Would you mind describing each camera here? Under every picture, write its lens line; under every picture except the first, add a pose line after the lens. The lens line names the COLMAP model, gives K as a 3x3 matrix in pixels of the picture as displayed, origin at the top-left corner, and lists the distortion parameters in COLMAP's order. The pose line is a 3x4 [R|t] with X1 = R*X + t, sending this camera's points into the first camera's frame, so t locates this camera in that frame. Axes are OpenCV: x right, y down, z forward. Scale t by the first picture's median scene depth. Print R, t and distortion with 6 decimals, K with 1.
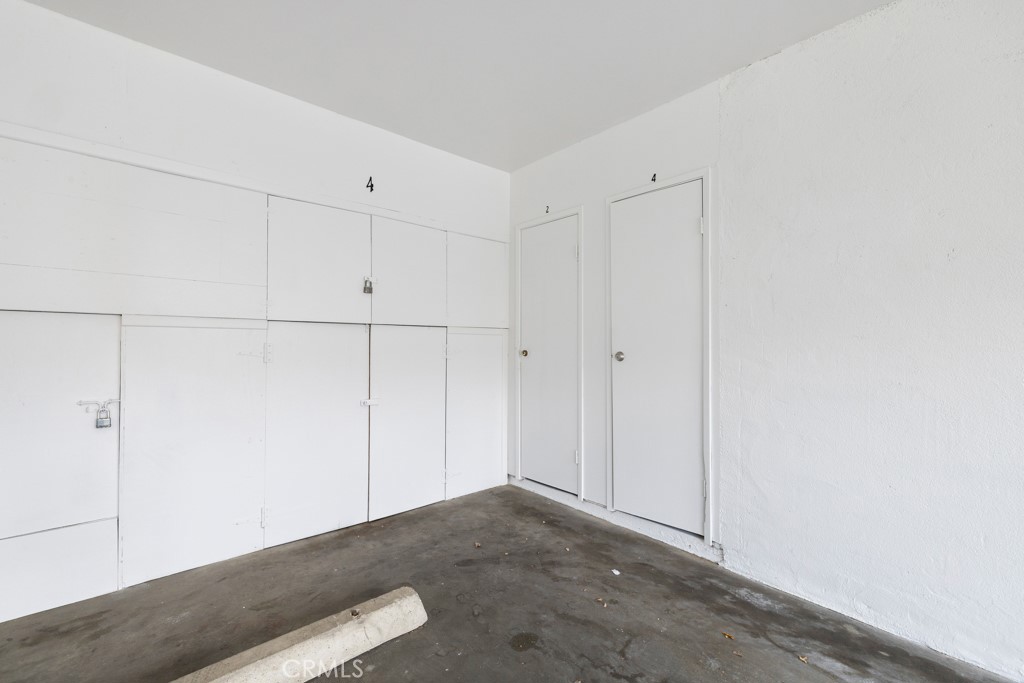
lens RADIAL K [[429.8, 0, 511.8], [0, 429.8, 340.9], [0, 0, 1]] dist [-0.000538, 0.000763]
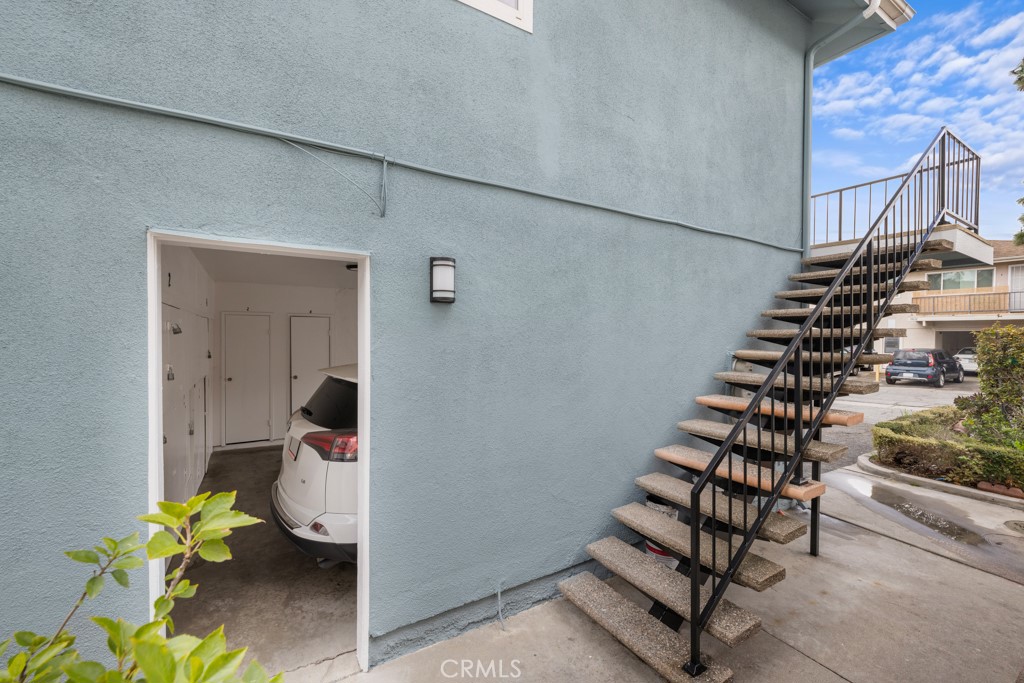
lens RADIAL K [[429.8, 0, 514.1], [0, 429.8, 337.3], [0, 0, 1]] dist [-0.000538, 0.000763]
pose [[0.188493, -0.014298, 0.981970, -1.889765], [-0.006906, 0.999850, 0.015884, -0.232867], [-0.982050, -0.009775, 0.188366, -0.709801]]
